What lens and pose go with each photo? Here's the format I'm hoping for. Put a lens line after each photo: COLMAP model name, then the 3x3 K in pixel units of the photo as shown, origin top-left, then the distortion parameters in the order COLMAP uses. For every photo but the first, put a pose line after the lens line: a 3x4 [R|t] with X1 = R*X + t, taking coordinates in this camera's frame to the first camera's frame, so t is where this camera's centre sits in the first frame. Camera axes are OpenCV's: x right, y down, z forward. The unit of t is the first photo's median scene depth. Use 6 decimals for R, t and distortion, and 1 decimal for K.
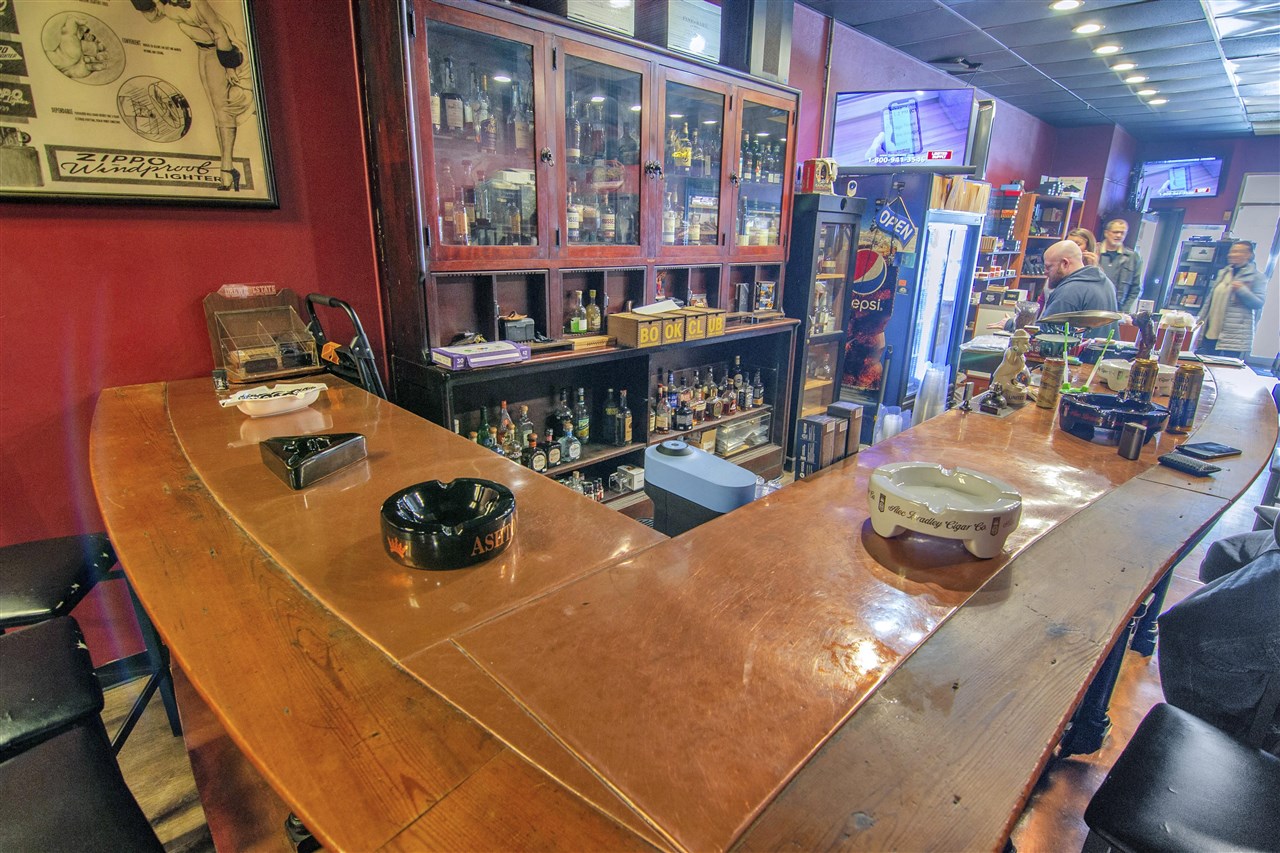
lens RADIAL K [[626.0, 0, 639.5], [0, 626.0, 427.9], [0, 0, 1]] dist [-0.011962, -0.004726]
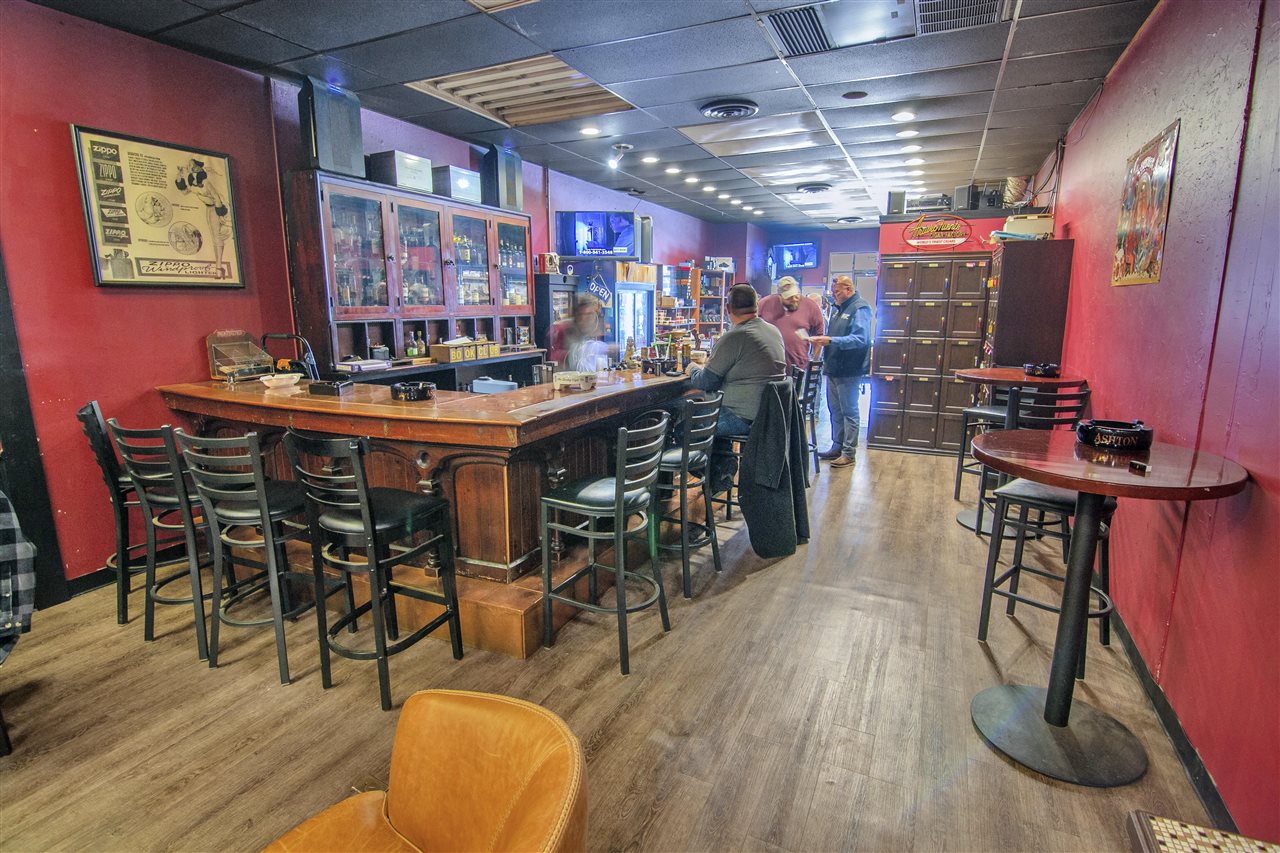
lens RADIAL K [[626.0, 0, 643.5], [0, 626.0, 426.4], [0, 0, 1]] dist [-0.011962, -0.004726]
pose [[0.933808, -0.086733, 0.347102, -0.110618], [0.120987, 0.989567, -0.078221, 0.229965], [-0.336697, 0.115038, 0.934560, -0.727102]]
